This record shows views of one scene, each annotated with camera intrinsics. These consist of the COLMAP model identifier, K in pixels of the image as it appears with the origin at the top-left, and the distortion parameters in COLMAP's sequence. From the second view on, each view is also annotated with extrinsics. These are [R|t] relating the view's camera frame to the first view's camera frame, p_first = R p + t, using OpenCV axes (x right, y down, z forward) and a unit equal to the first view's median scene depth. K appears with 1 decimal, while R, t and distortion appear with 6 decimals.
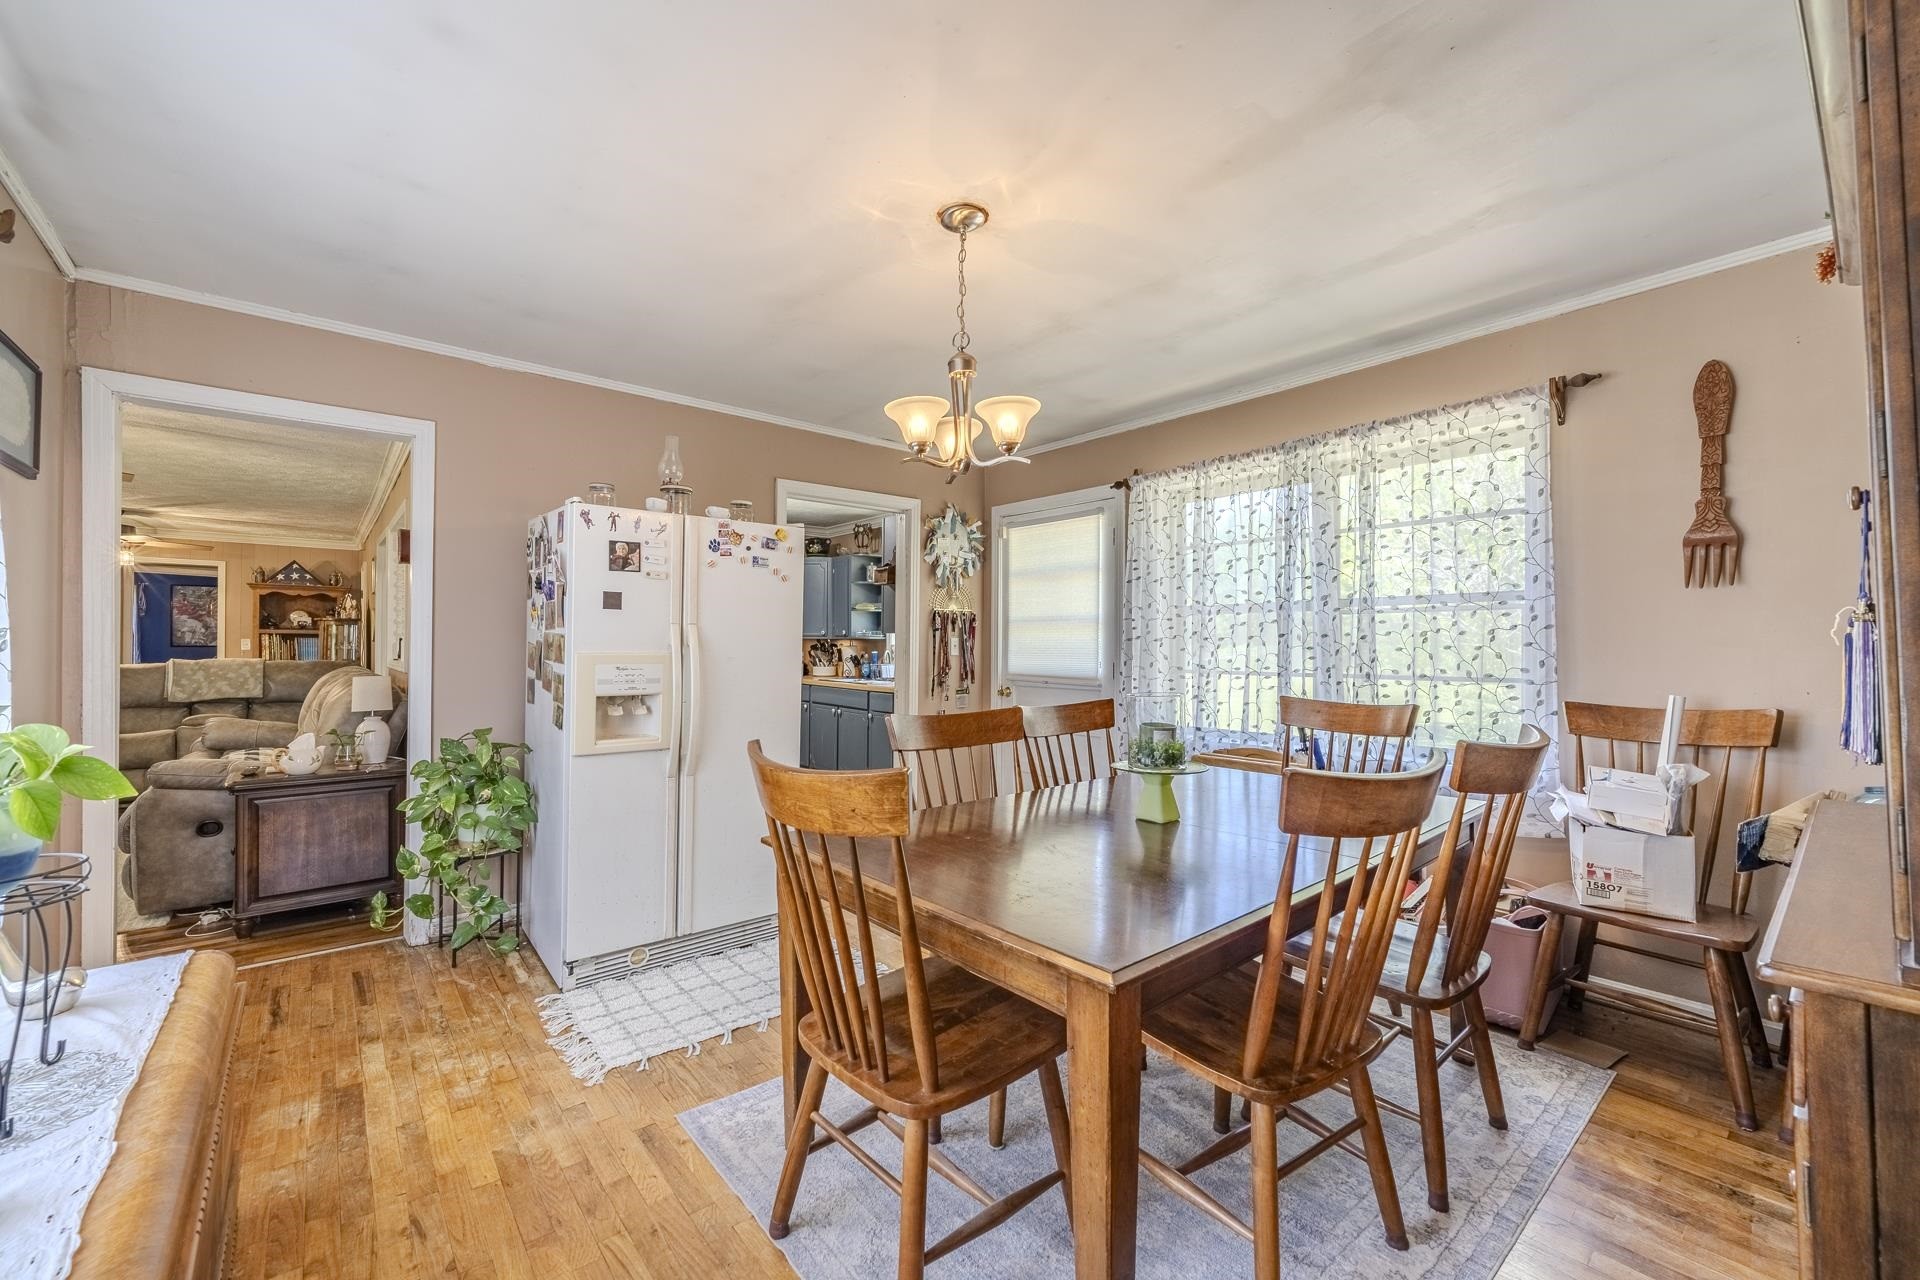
lens RADIAL K [[769.1, 0, 965.6], [0, 769.1, 632.6], [0, 0, 1]] dist [0.001394, -0.001981]
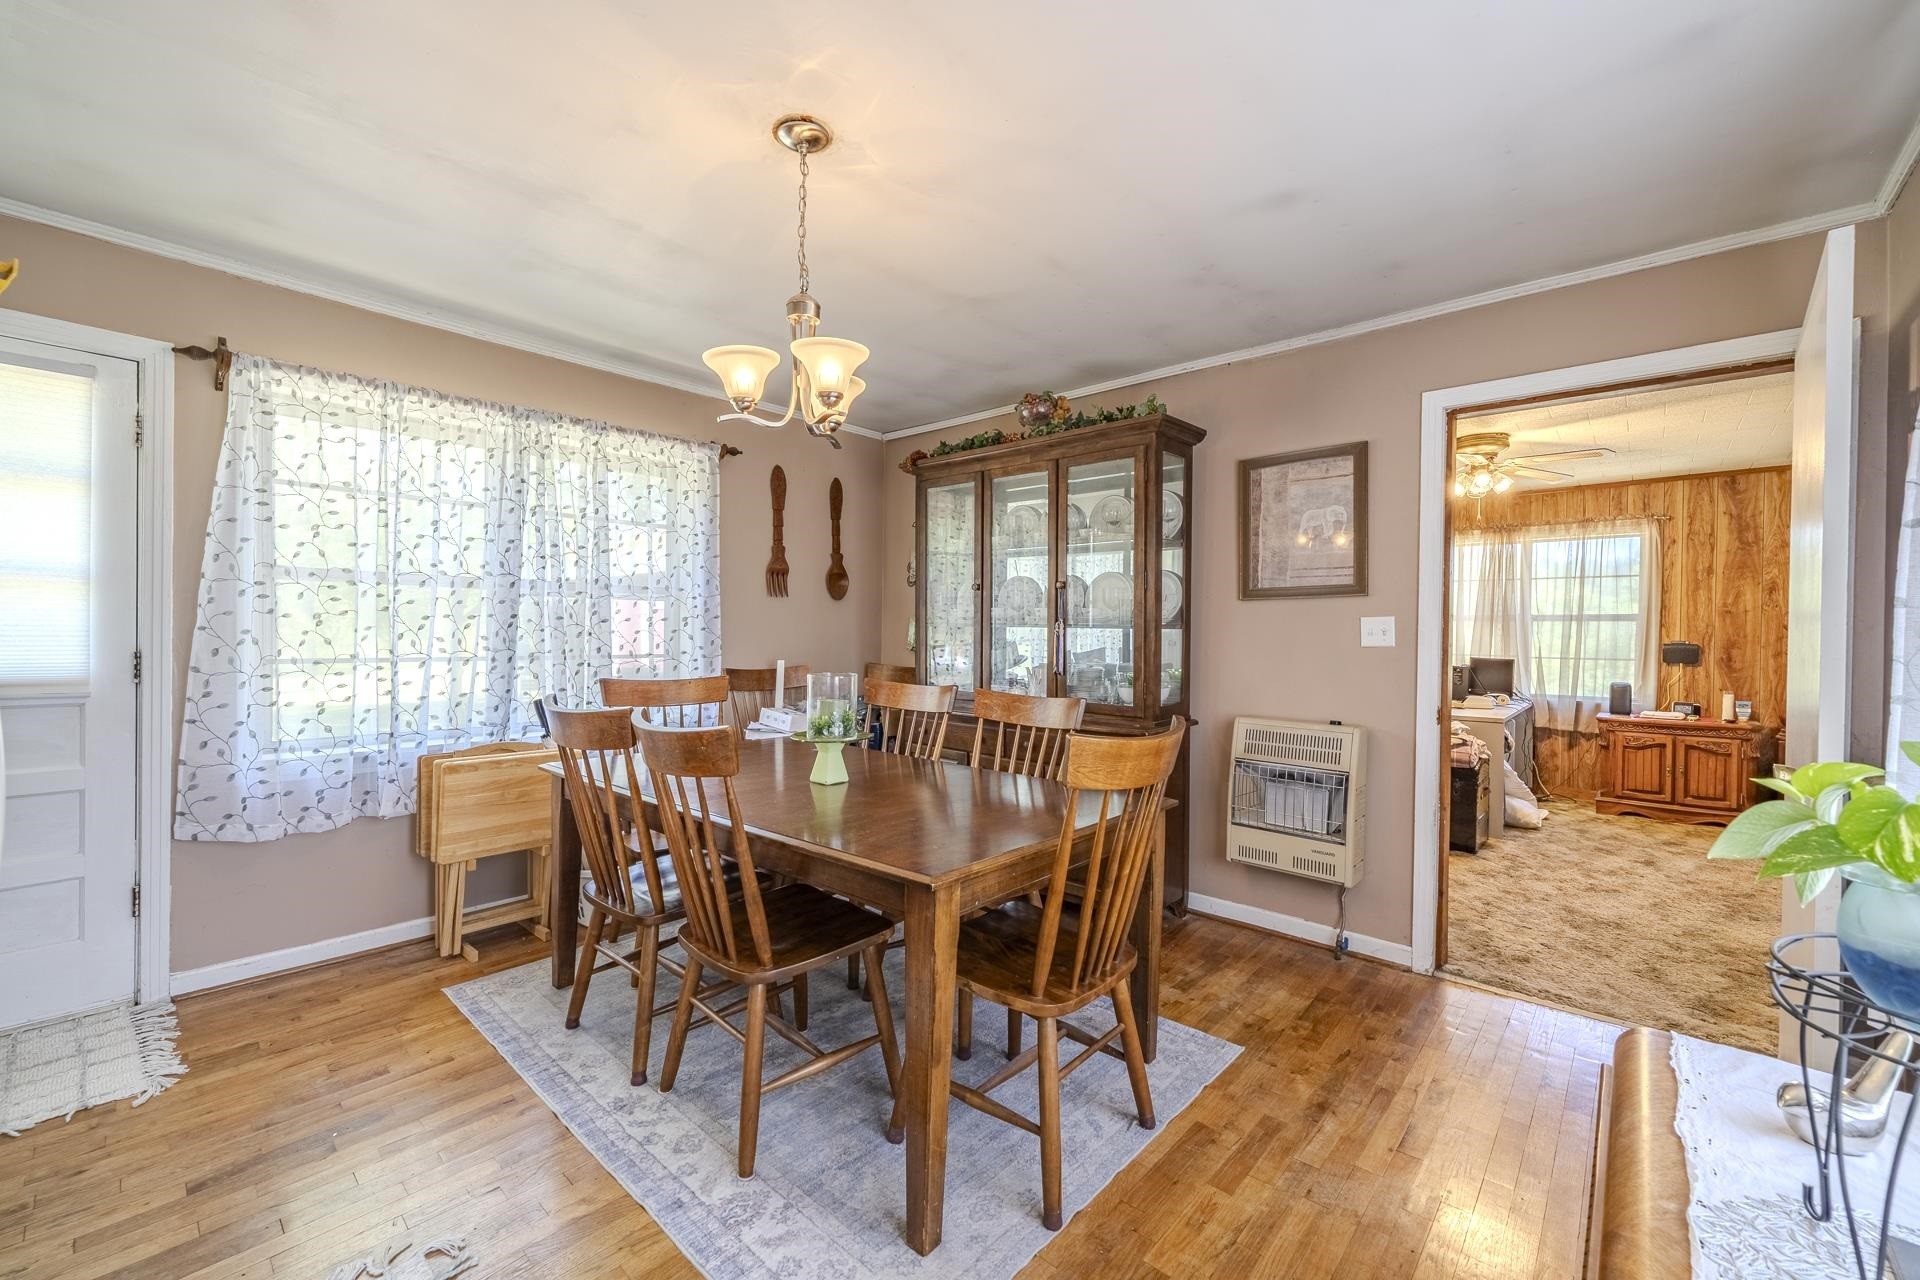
lens RADIAL K [[769.1, 0, 966.7], [0, 769.1, 645.8], [0, 0, 1]] dist [0.001394, -0.001981]
pose [[-0.144139, -0.009430, 0.989512, -0.558698], [-0.019614, 0.999785, 0.006671, 0.022460], [-0.989363, -0.018447, -0.144293, 0.573695]]
